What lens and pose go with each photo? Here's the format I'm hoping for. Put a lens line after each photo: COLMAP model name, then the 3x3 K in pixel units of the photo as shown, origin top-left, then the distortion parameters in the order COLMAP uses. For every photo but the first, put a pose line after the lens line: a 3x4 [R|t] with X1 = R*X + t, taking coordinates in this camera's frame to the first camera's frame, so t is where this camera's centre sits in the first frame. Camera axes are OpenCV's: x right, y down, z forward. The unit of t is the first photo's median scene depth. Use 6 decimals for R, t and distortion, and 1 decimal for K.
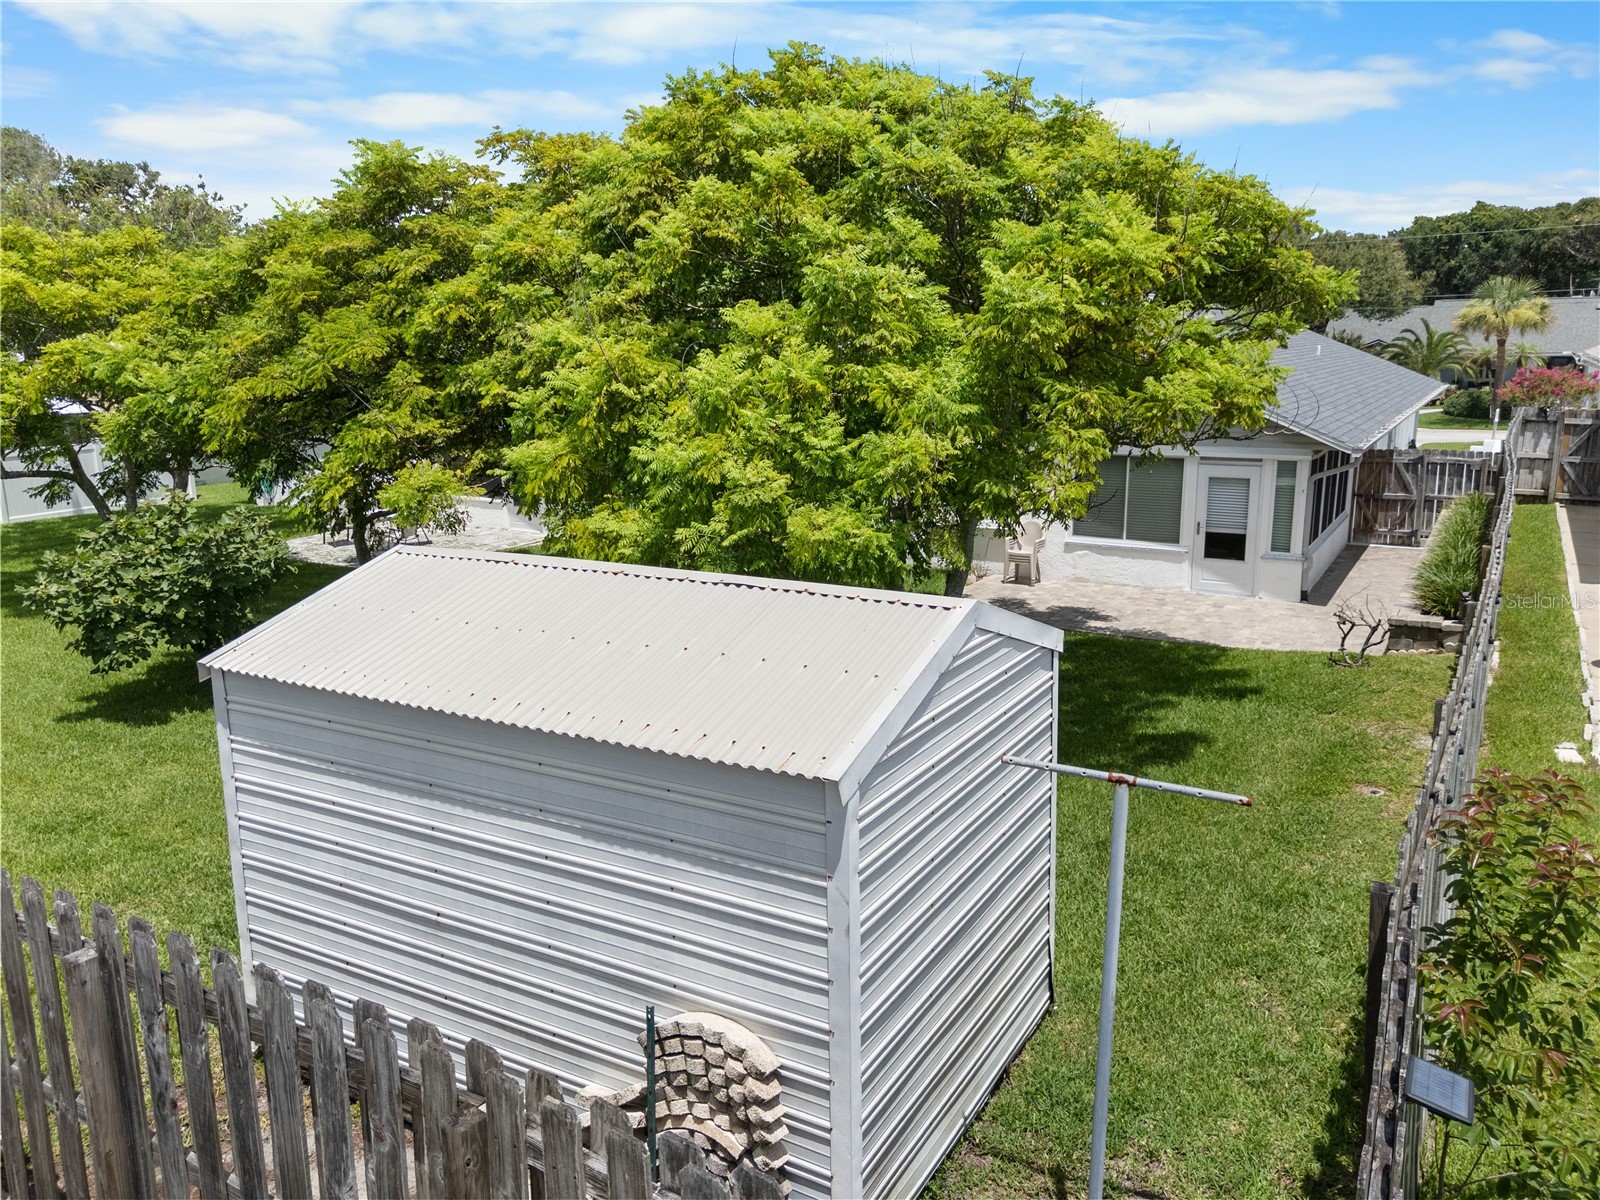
lens RADIAL K [[1175.5, 0, 800.0], [0, 1175.5, 600.0], [0, 0, 1]] dist [0.090979, -0.109976]
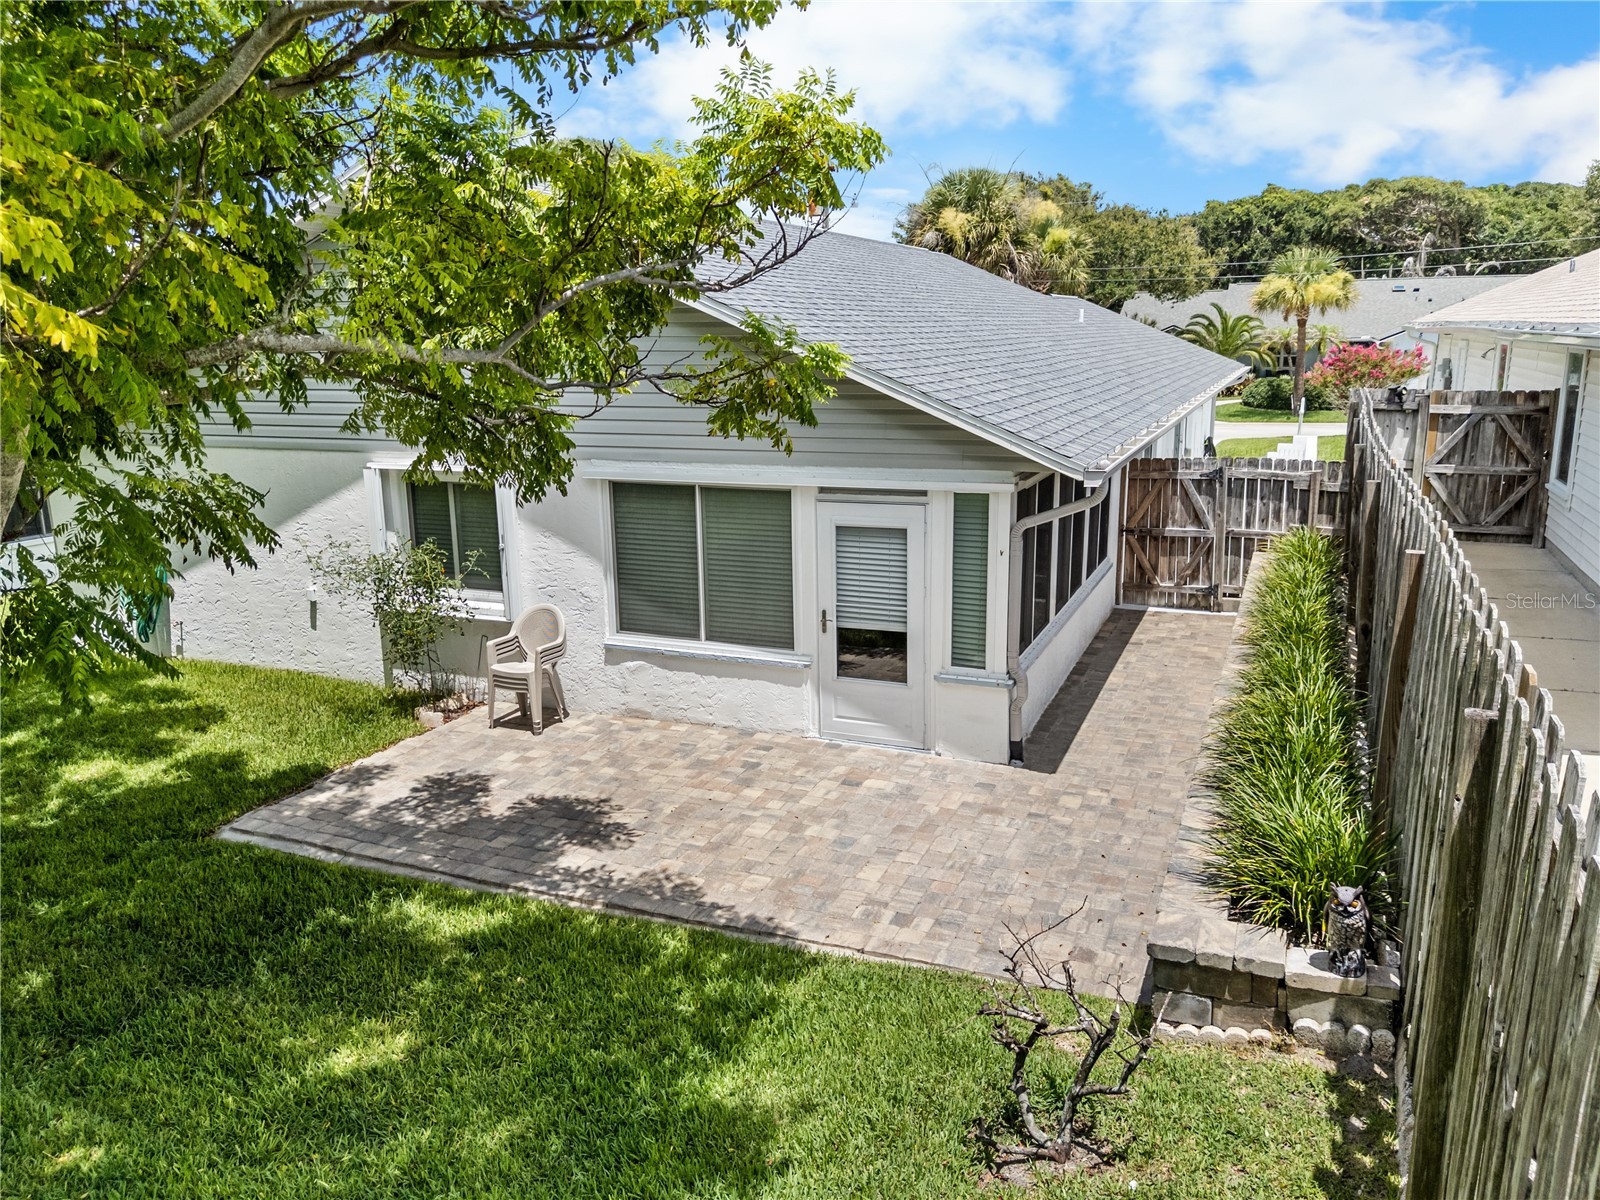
lens RADIAL K [[1126.8, 0, 800.0], [0, 1126.8, 600.0], [0, 0, 1]] dist [0.010742, -0.003879]
pose [[0.992290, -0.034750, 0.118963, 0.225884], [0.033816, 0.999379, 0.009859, -0.063821], [-0.119232, -0.005760, 0.992850, 0.432858]]
